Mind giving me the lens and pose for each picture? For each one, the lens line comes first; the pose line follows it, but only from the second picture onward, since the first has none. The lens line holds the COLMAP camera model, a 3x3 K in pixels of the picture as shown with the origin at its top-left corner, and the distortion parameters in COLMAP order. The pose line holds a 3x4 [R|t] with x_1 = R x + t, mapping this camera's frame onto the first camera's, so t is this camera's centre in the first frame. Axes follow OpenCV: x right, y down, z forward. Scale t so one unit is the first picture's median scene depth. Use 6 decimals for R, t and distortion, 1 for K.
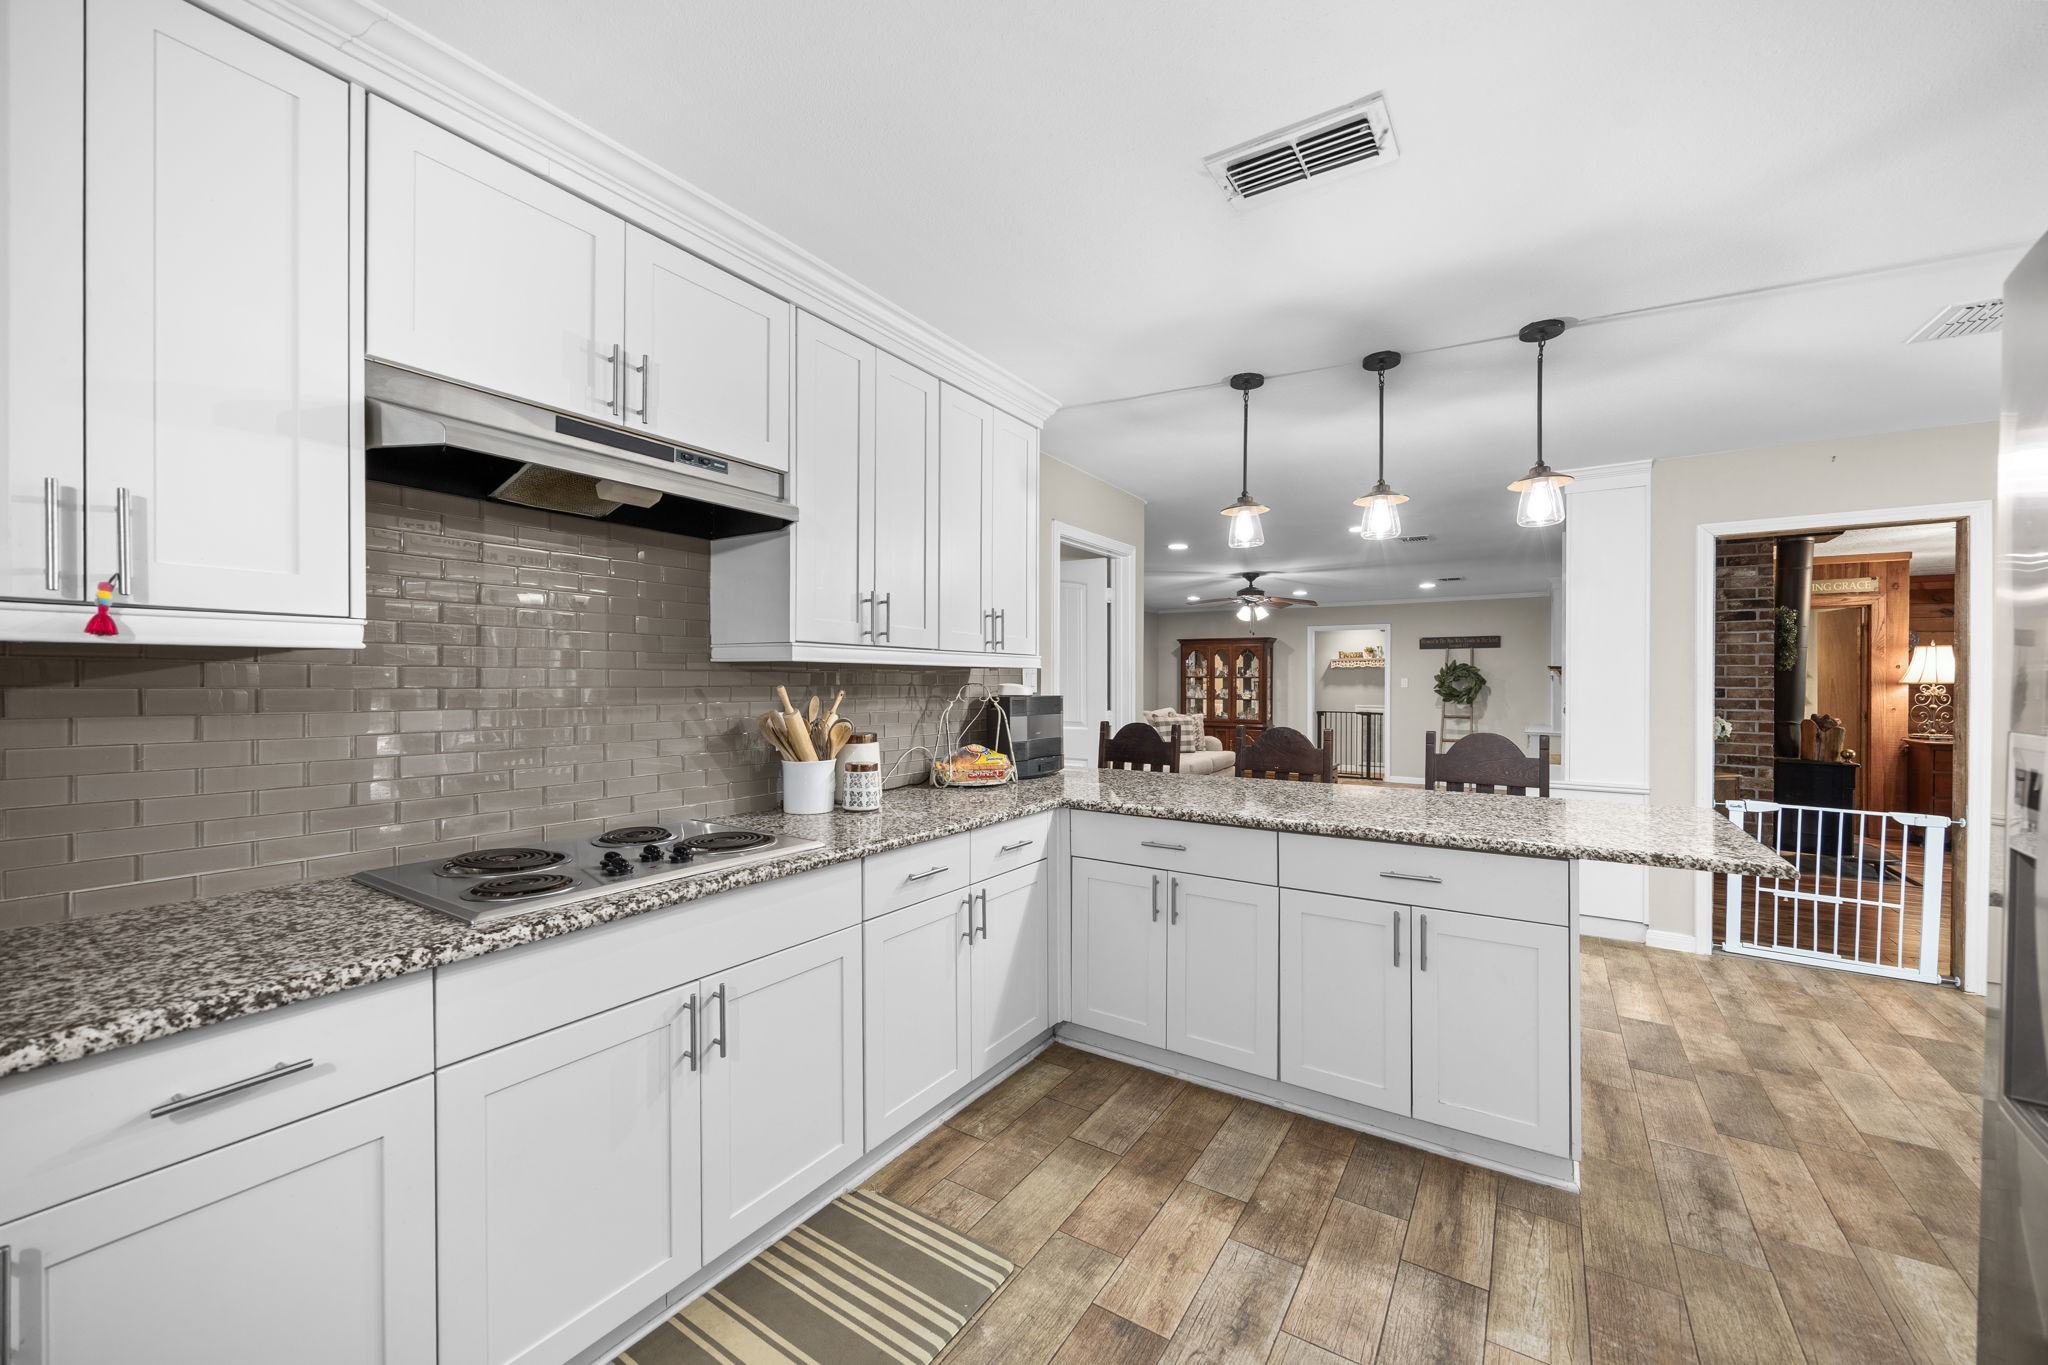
lens RADIAL K [[785.4, 0, 1033.2], [0, 785.4, 679.7], [0, 0, 1]] dist [-0.002731, -0.000314]
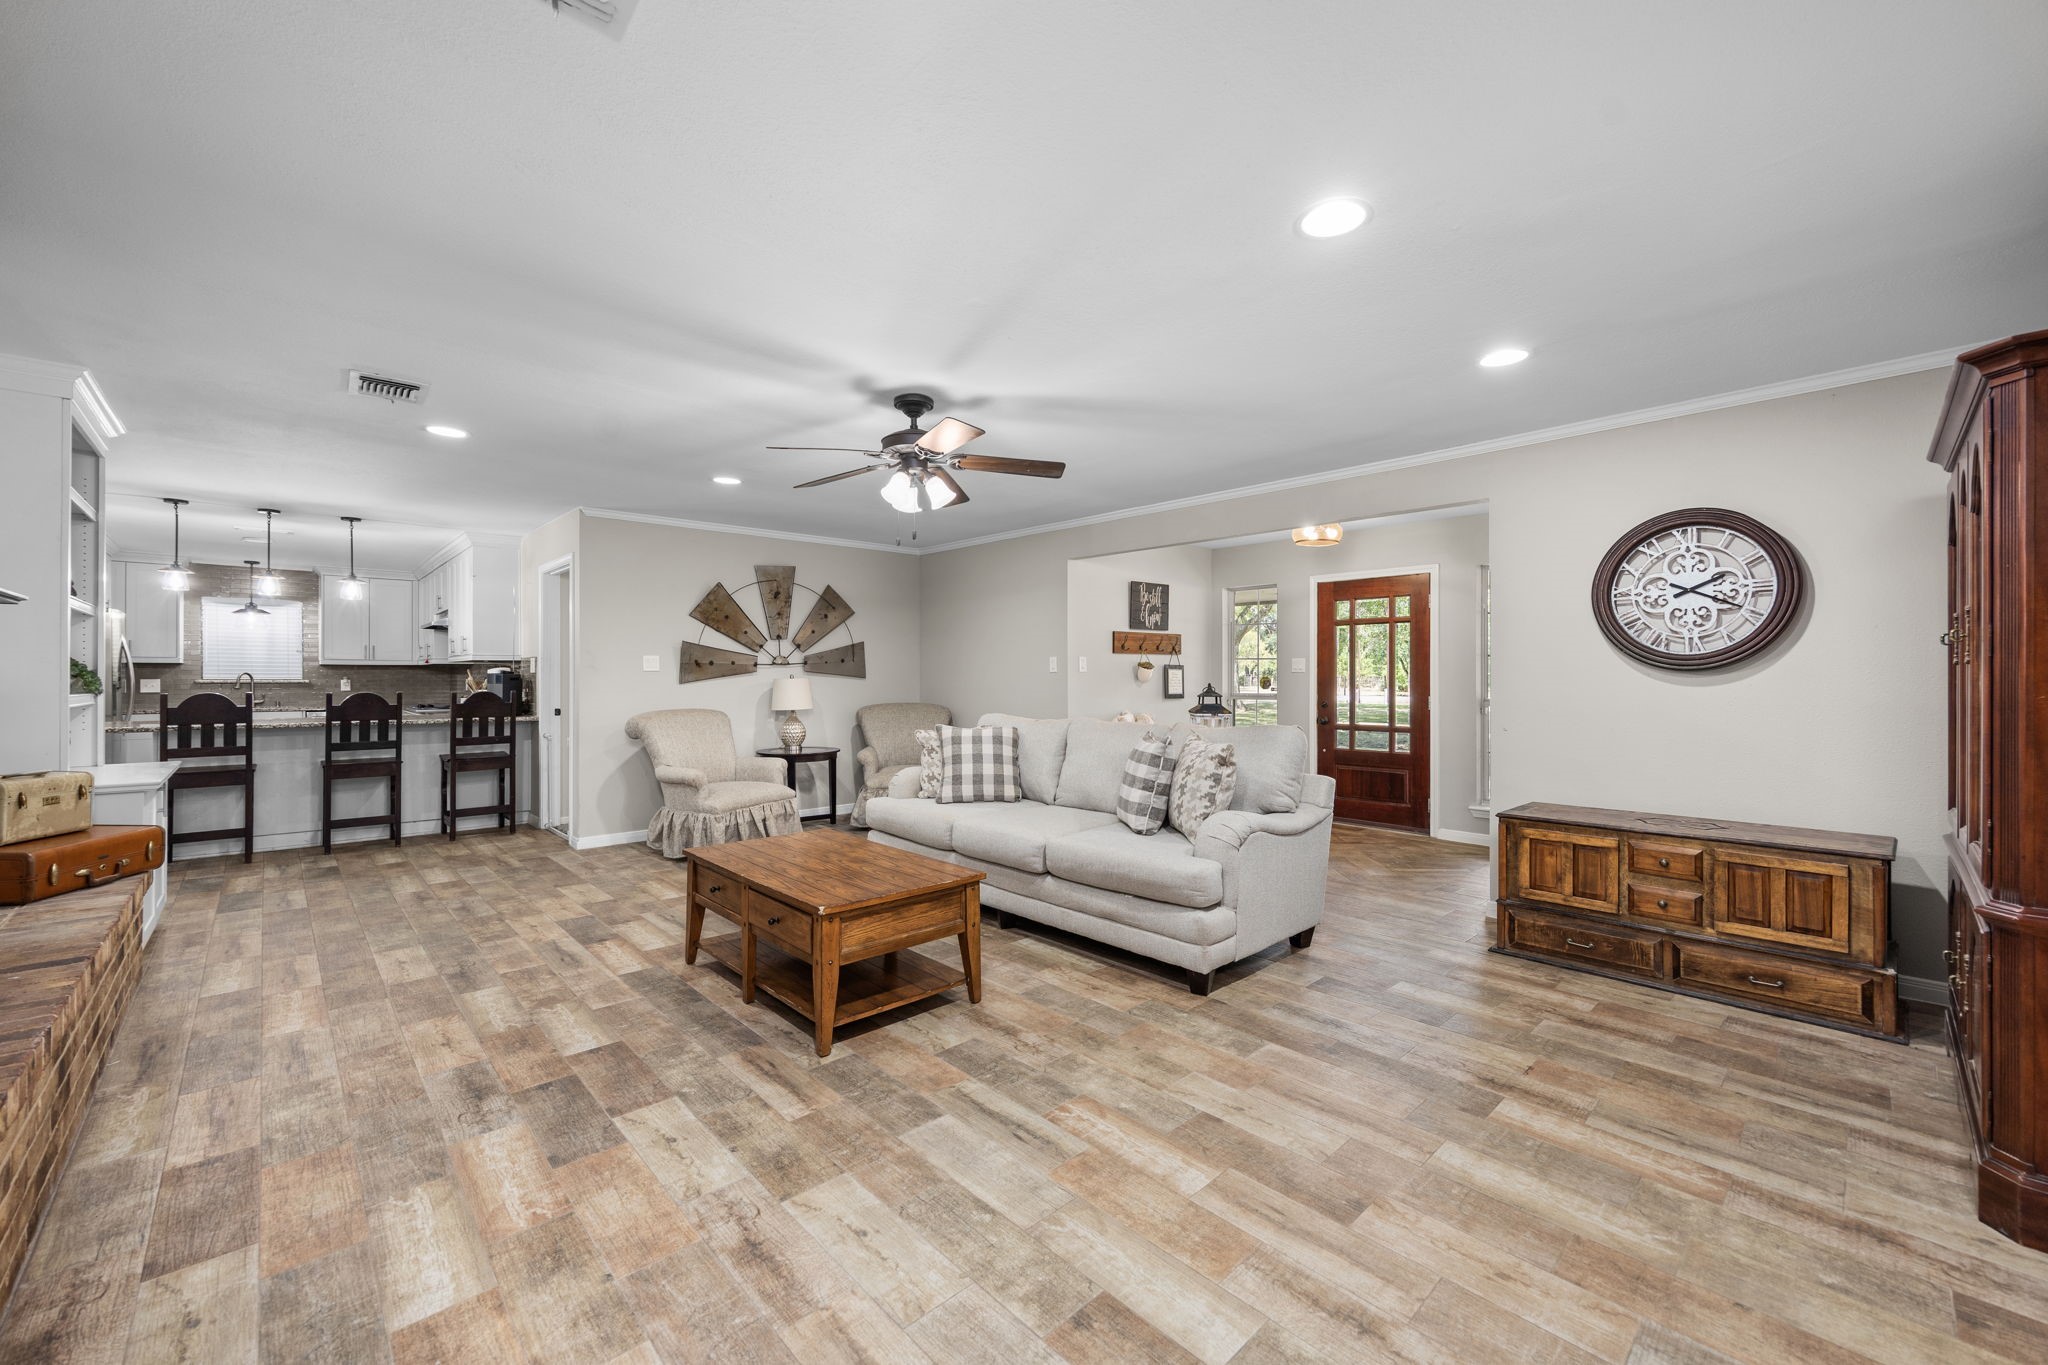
lens RADIAL K [[805.5, 0, 1029.8], [0, 805.5, 672.1], [0, 0, 1]] dist [0.002925, 0.000181]
pose [[-0.238036, -0.010298, -0.971202, 0.554514], [0.002233, 0.999935, -0.011150, 0.014046], [0.971254, -0.004822, -0.237997, 0.942639]]
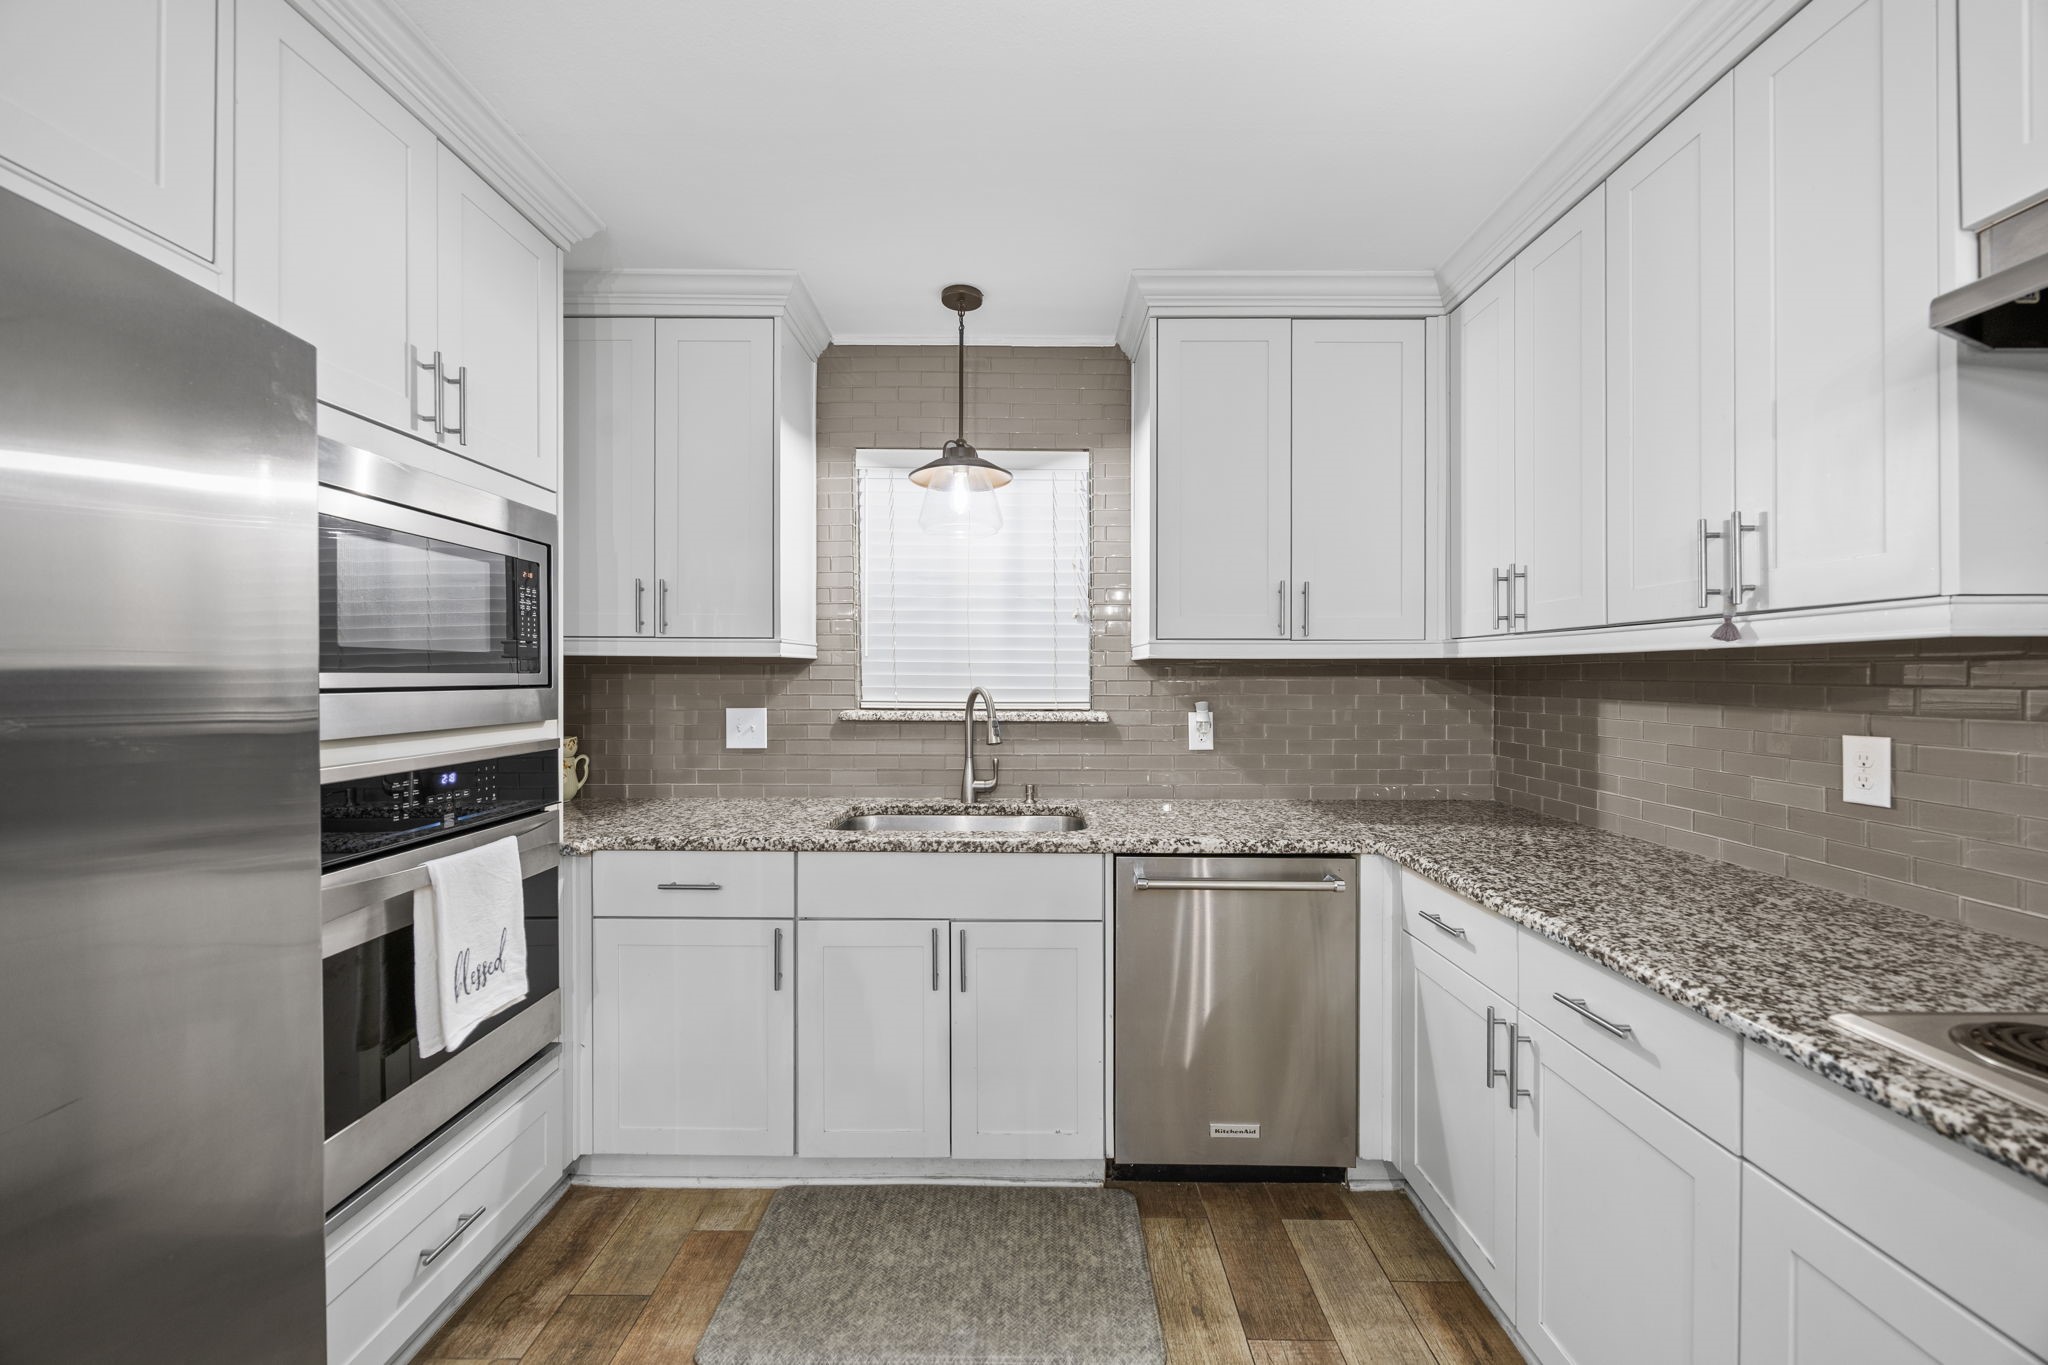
lens RADIAL K [[785.4, 0, 1033.2], [0, 785.4, 679.7], [0, 0, 1]] dist [-0.002731, -0.000314]
pose [[-0.841606, -0.005878, -0.540061, 0.037201], [-0.005258, 0.999983, -0.002690, 0.001167], [0.540067, 0.000576, -0.841622, 0.160704]]
